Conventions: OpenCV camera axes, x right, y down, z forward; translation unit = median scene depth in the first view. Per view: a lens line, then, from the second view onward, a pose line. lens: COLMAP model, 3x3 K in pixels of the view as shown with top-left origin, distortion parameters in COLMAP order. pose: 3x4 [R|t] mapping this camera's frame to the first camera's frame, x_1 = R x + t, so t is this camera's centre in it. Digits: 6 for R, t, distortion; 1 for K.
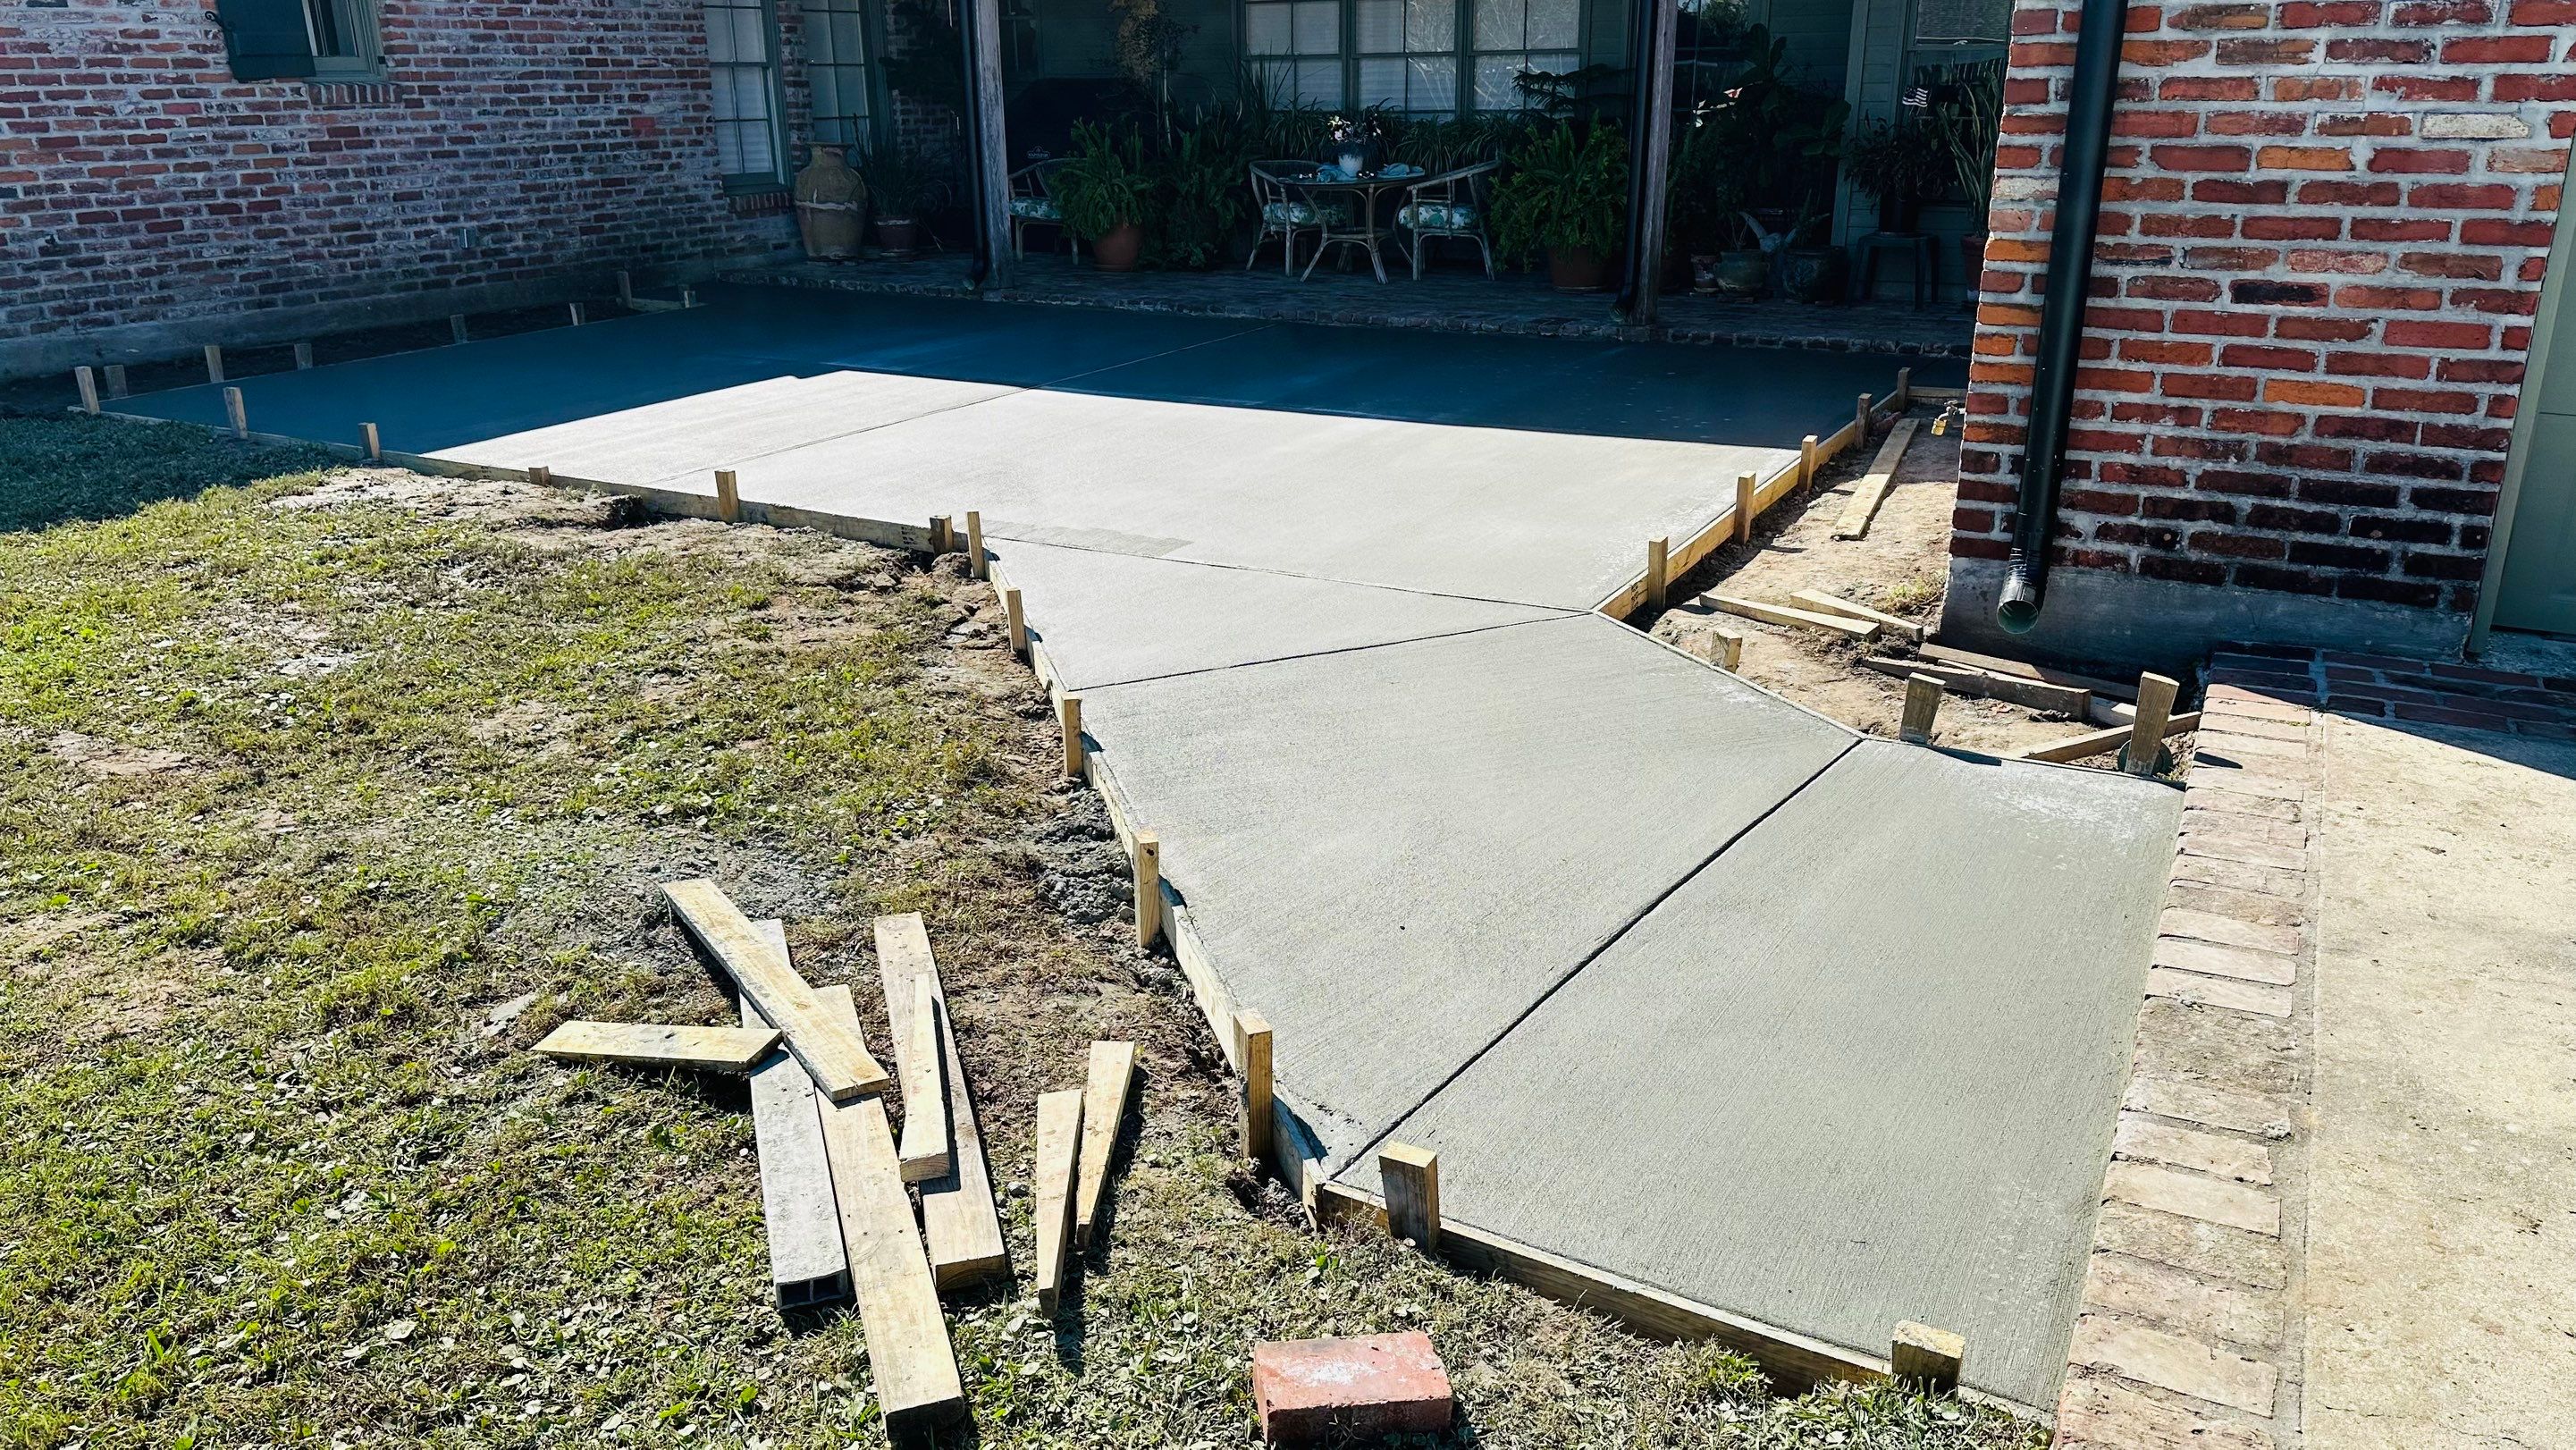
lens RADIAL K [[1814.7, 0, 1294.1], [0, 1814.7, 745.1], [0, 0, 1]] dist [0.036730, -0.040766]
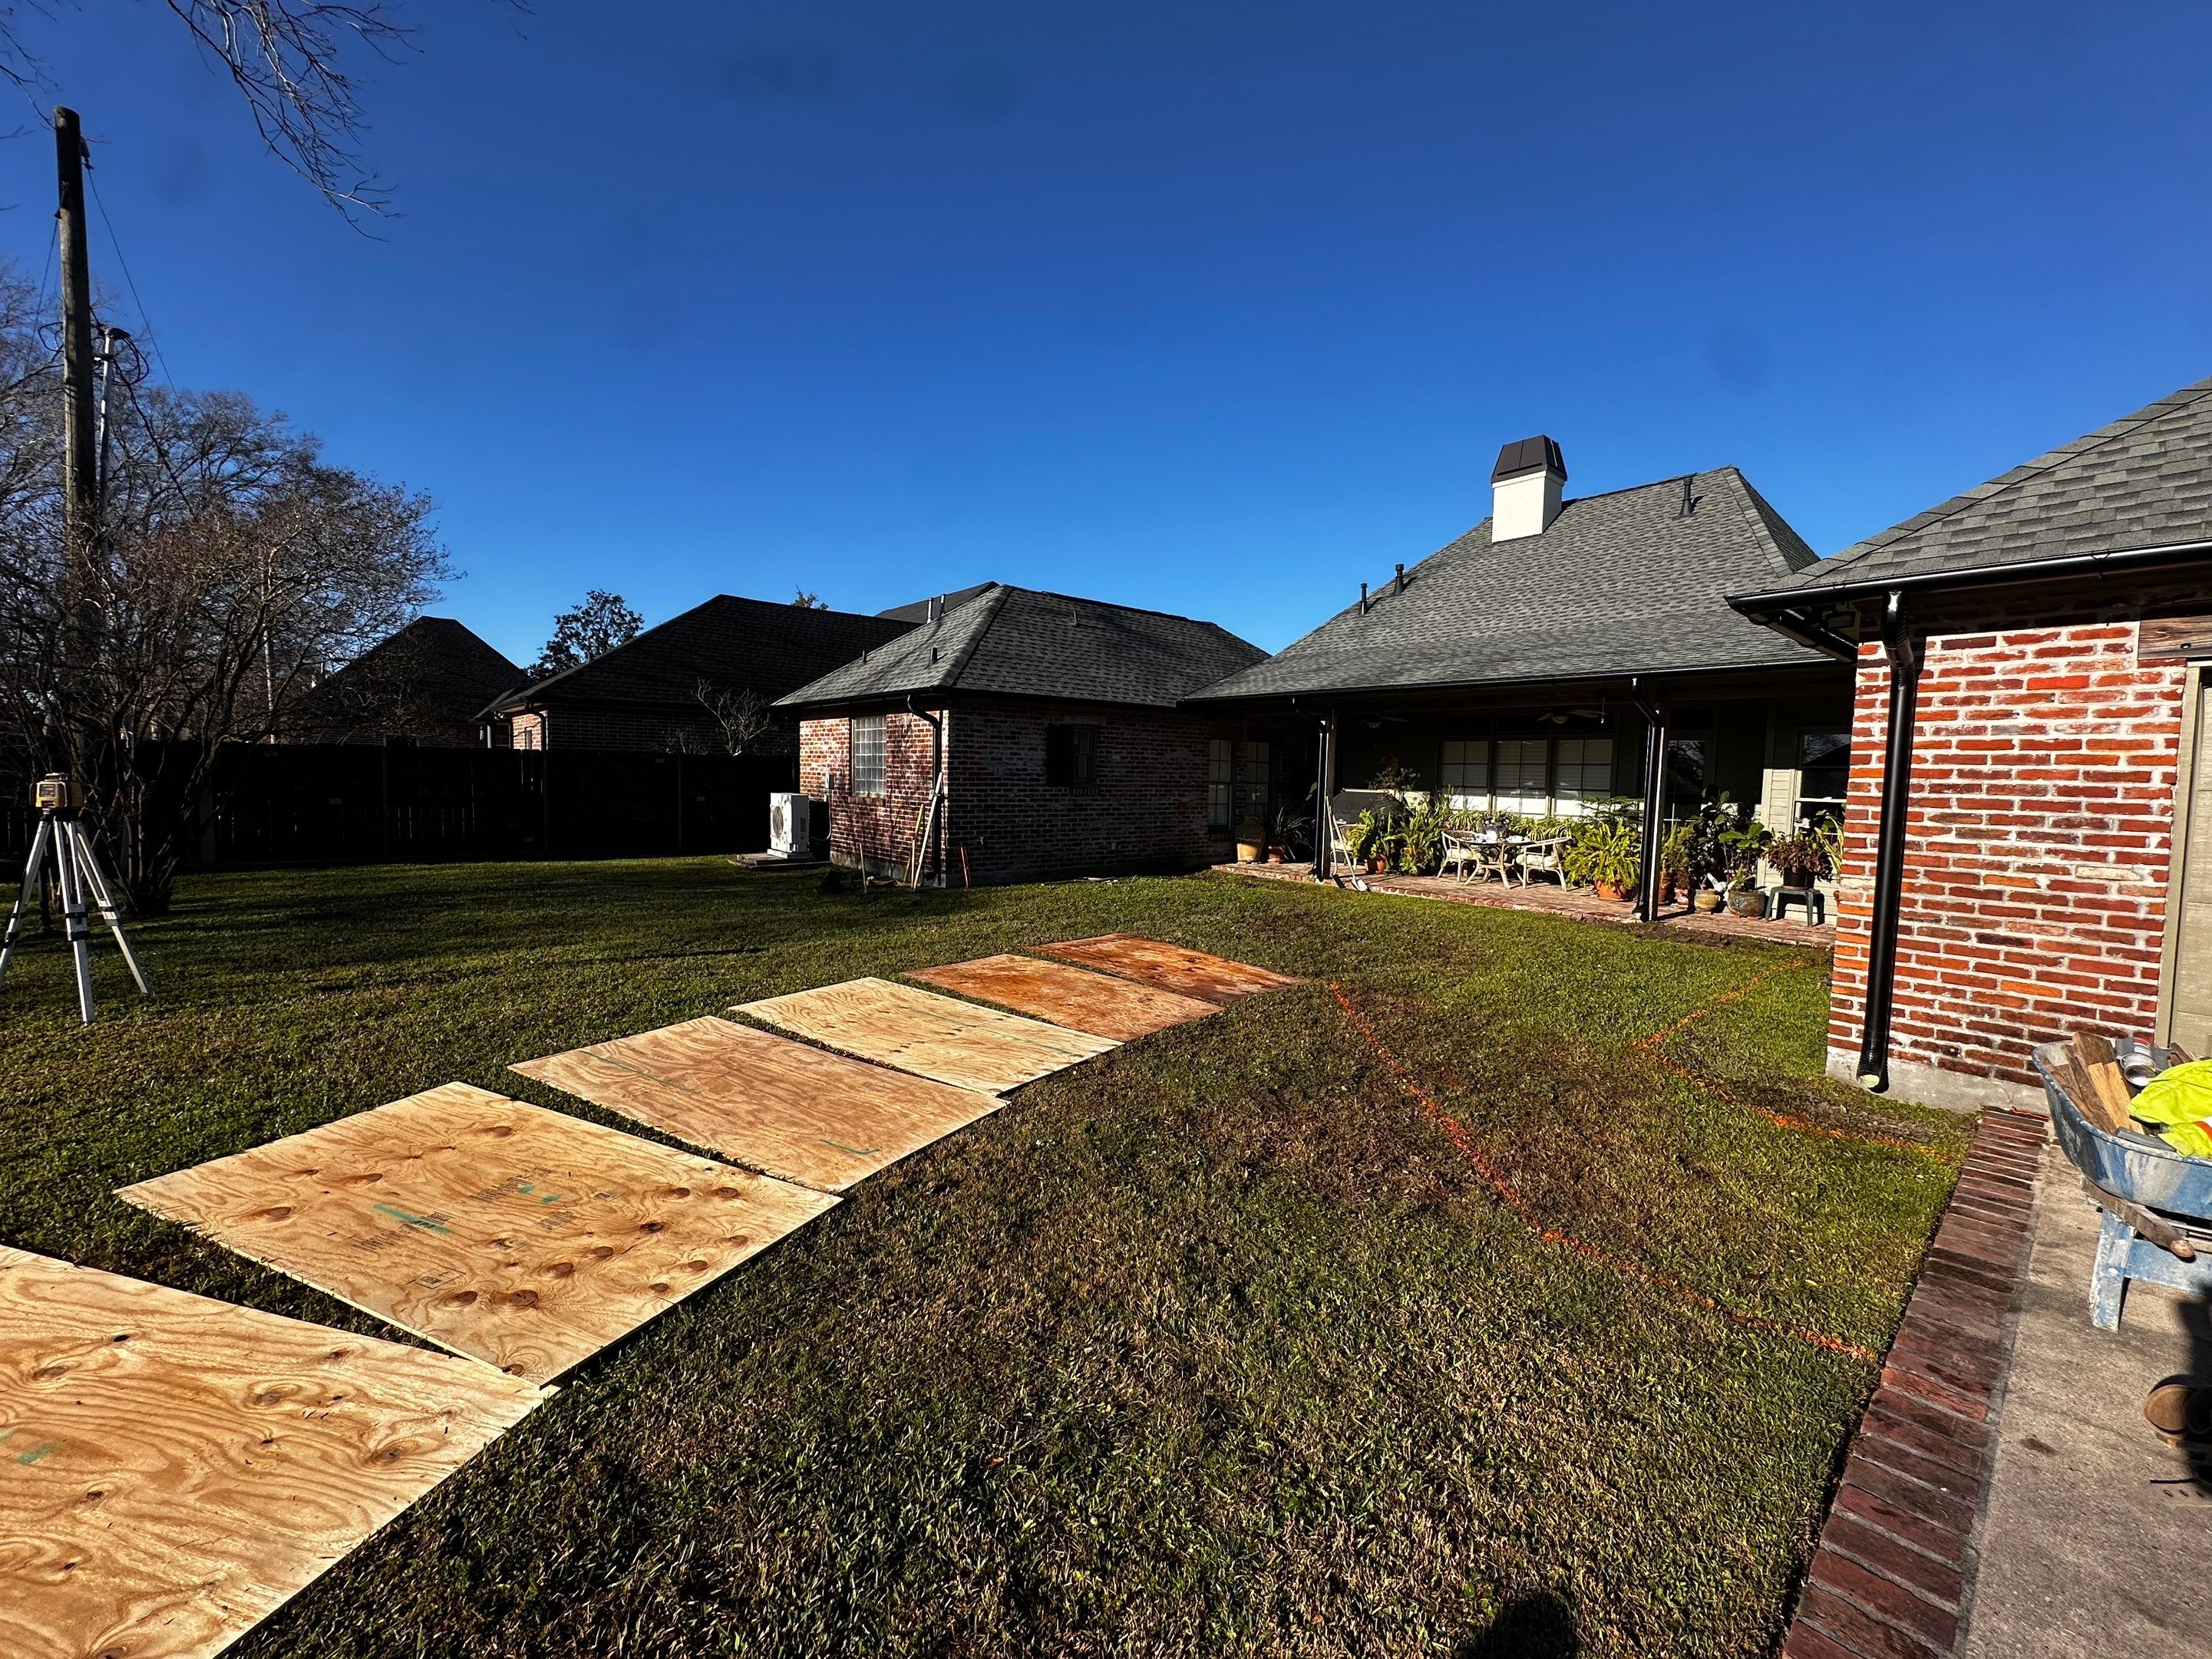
lens RADIAL K [[880.5, 0, 1116.4], [0, 880.5, 834.9], [0, 0, 1]] dist [-0.004516, 0.001303]
pose [[0.936917, 0.053048, -0.345504, -0.033076], [-0.148265, 0.955409, -0.255363, 0.019392], [0.316551, 0.290480, 0.903004, -0.111181]]
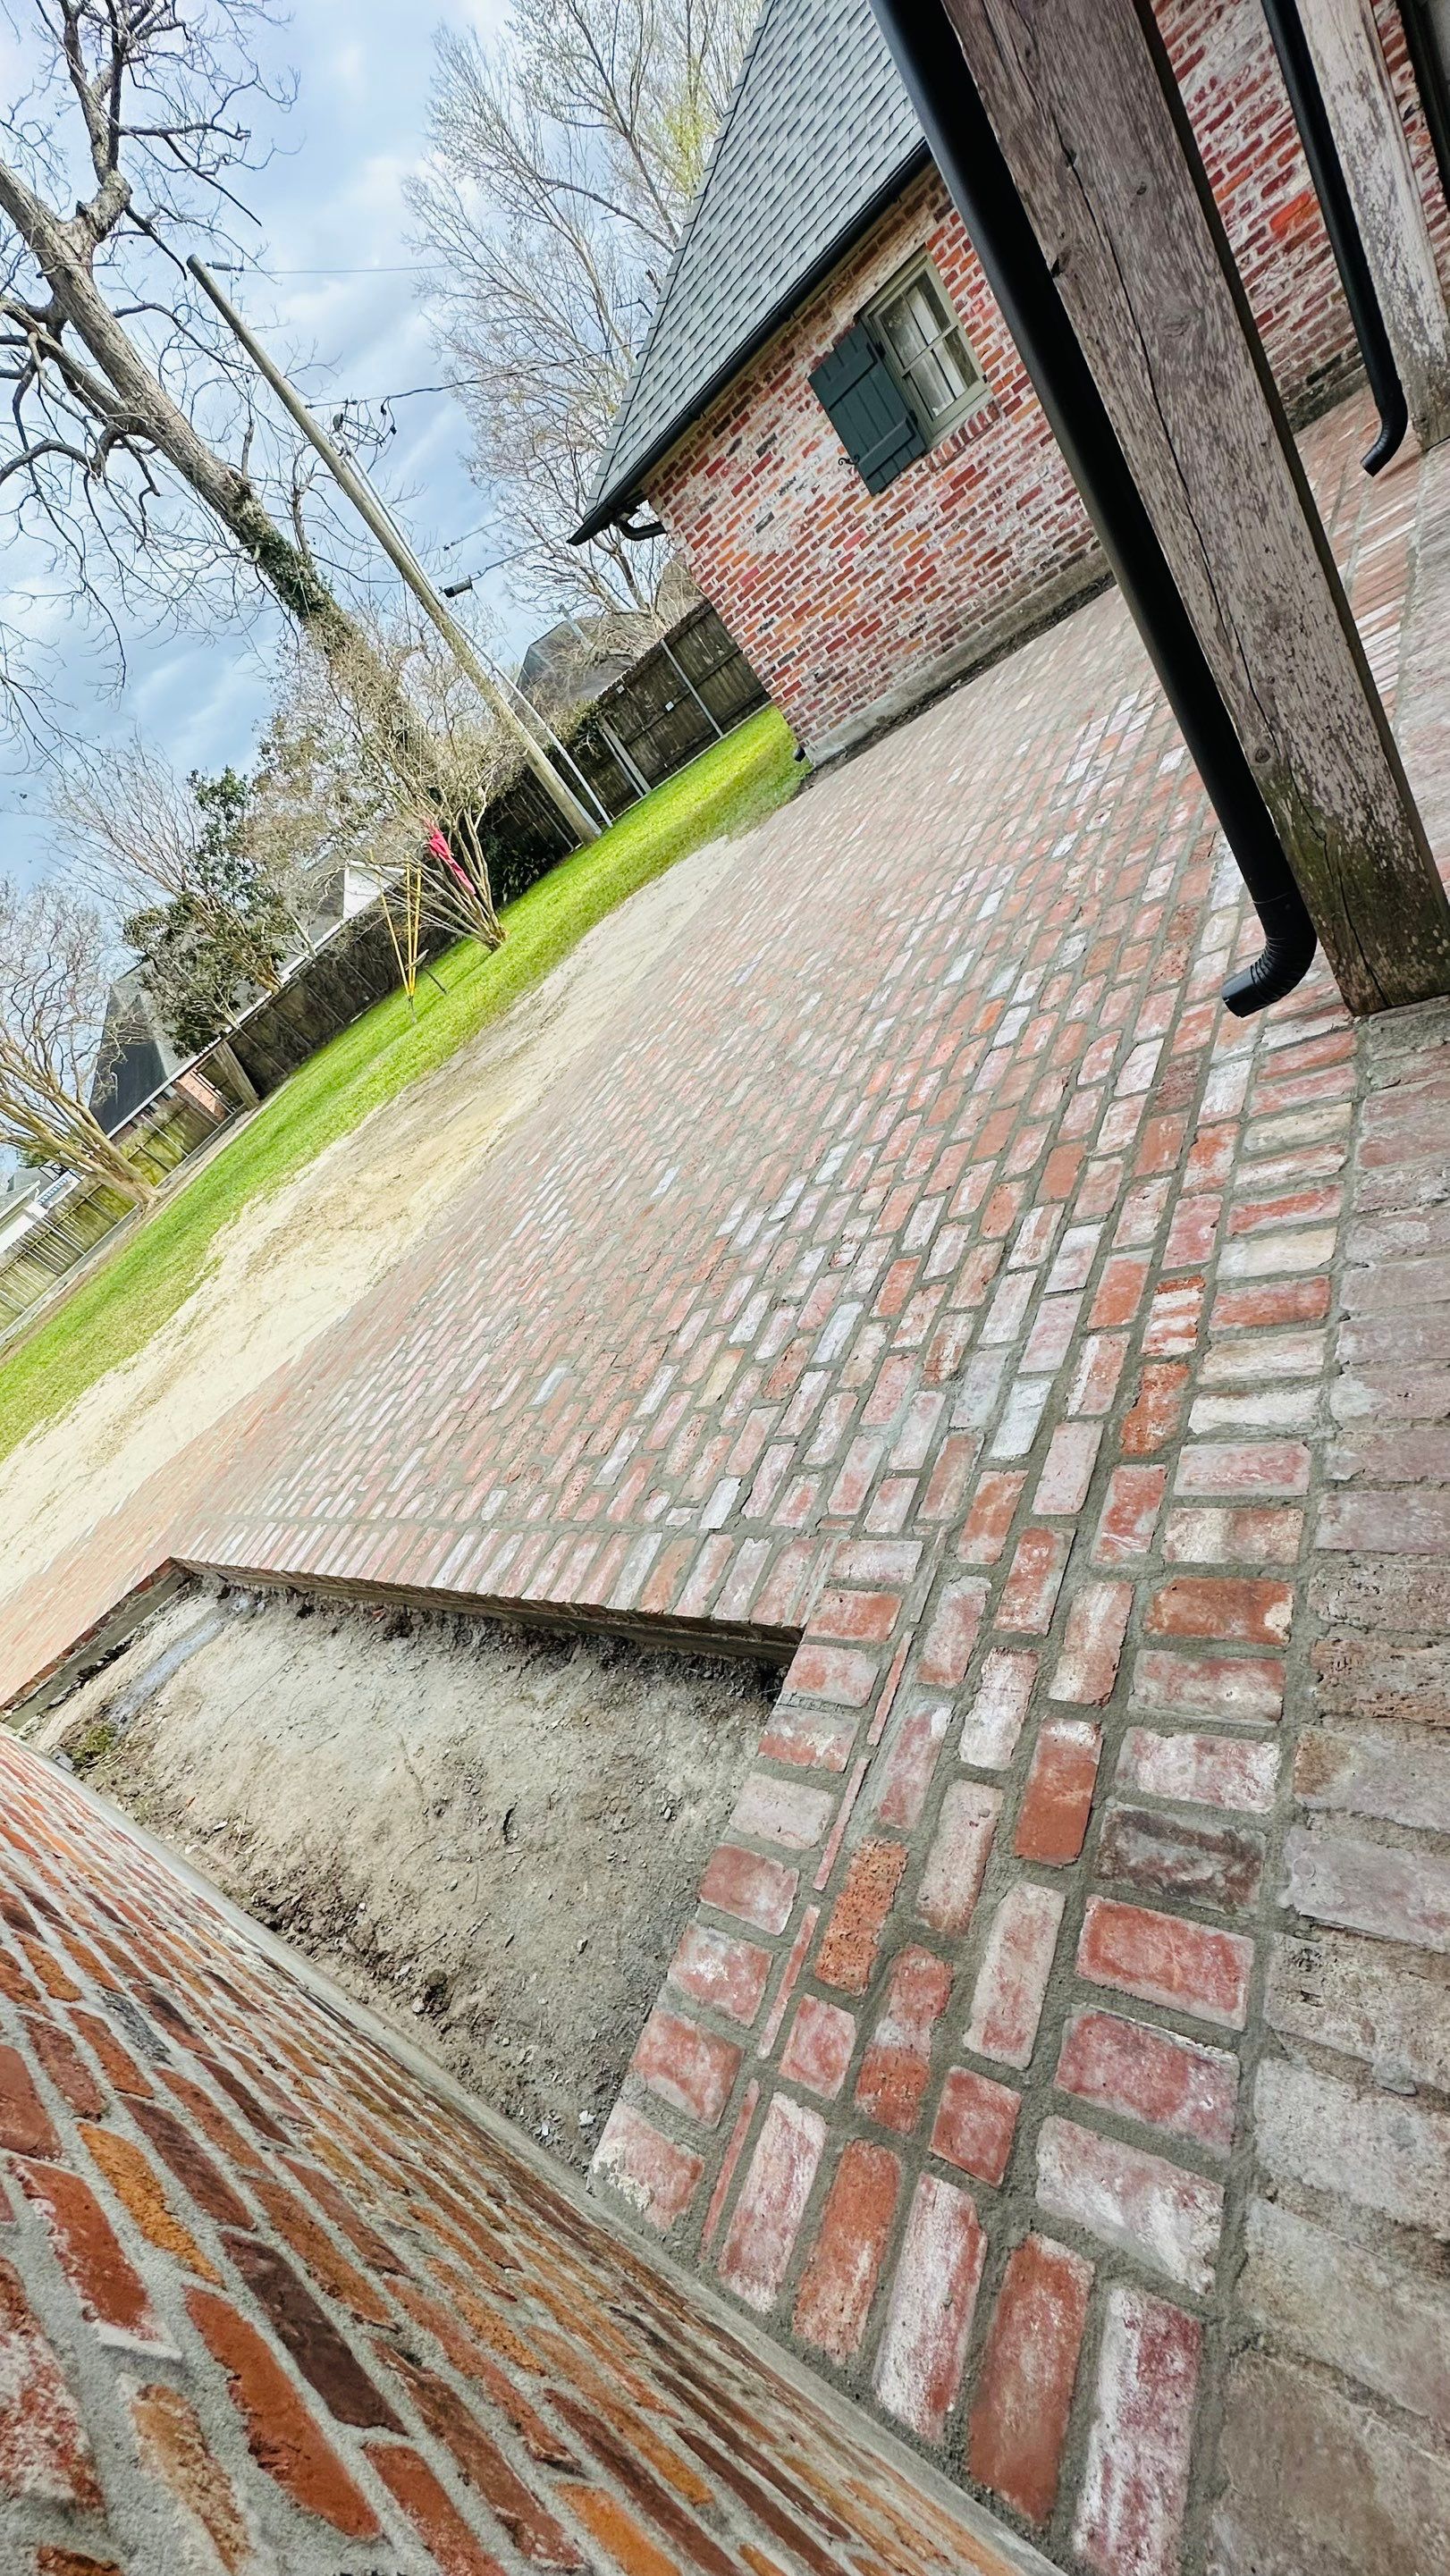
lens RADIAL K [[1021.8, 0, 719.3], [0, 1021.8, 1287.6], [0, 0, 1]] dist [-0.001119, 0.000082]
pose [[-0.015974, 0.570500, -0.821142, 0.395978], [0.276991, 0.791630, 0.544608, -0.333576], [0.960740, -0.218749, -0.170669, 0.863779]]
